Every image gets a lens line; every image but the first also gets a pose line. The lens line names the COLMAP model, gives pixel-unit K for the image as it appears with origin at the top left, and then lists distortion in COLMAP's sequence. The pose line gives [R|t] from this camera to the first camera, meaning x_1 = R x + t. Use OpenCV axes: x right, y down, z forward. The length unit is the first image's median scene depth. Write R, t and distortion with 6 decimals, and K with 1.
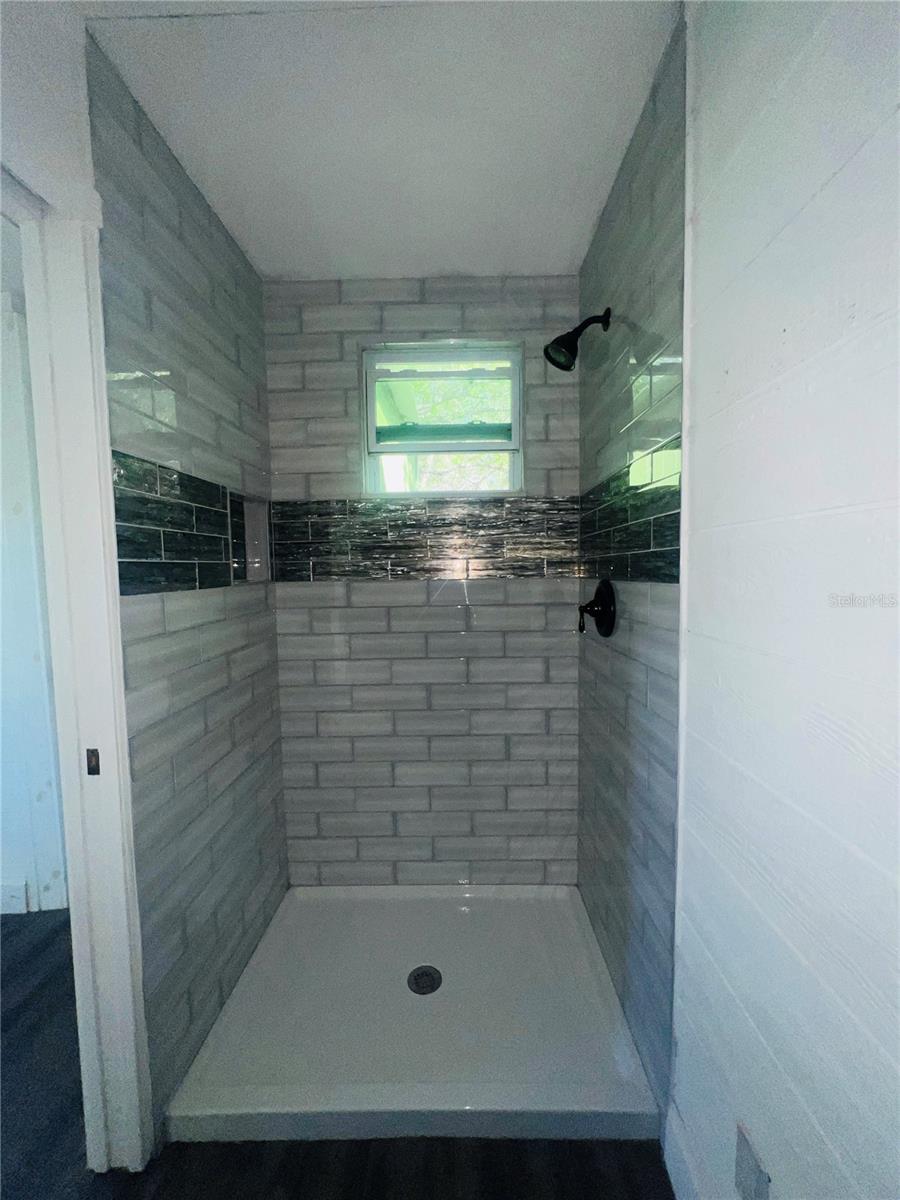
lens RADIAL K [[479.9, 0, 454.6], [0, 479.9, 596.1], [0, 0, 1]] dist [-0.001267, 0.000428]
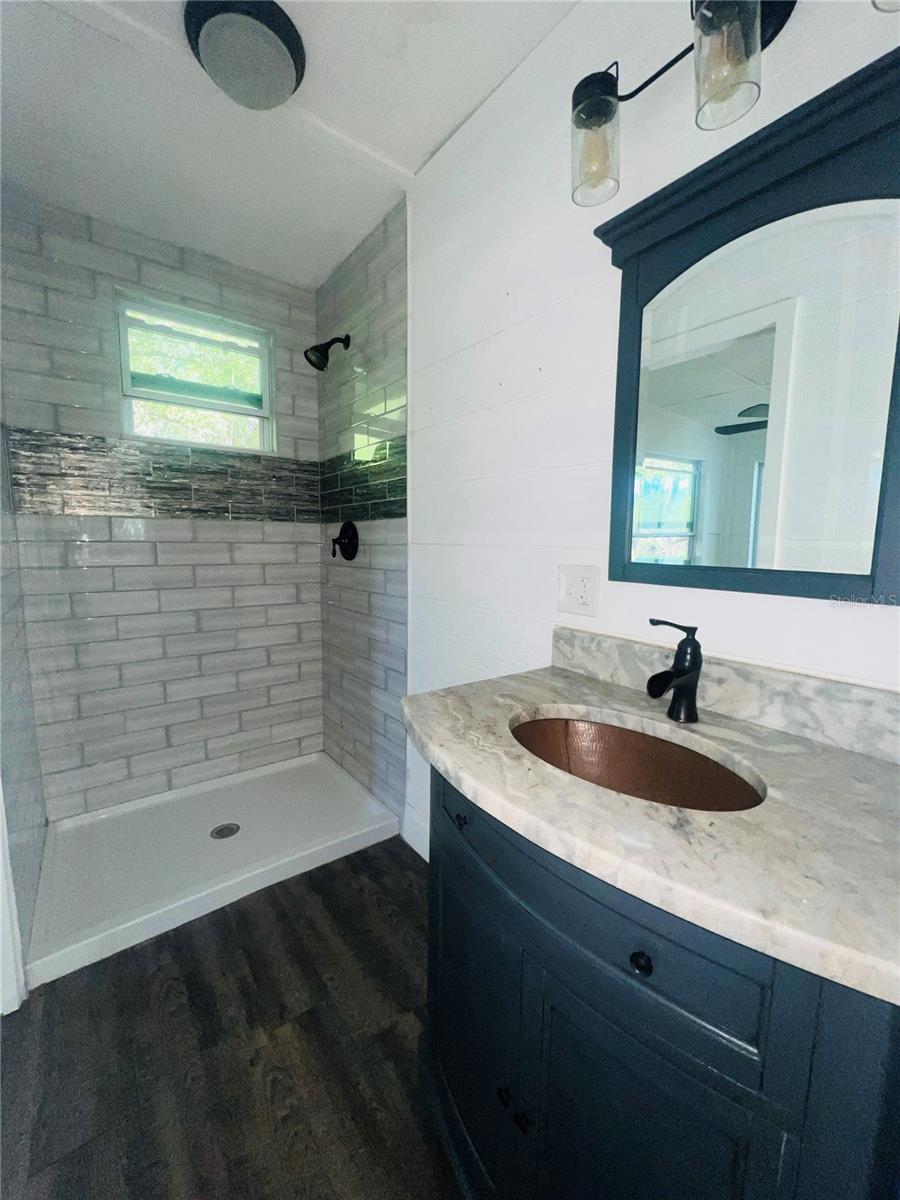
lens RADIAL K [[485.9, 0, 455.7], [0, 485.9, 597.9], [0, 0, 1]] dist [-0.000217, 0.000057]
pose [[0.779424, -0.049196, 0.624563, -0.306064], [0.013883, 0.998024, 0.061289, 0.092544], [-0.626343, -0.039099, 0.778566, -0.311898]]
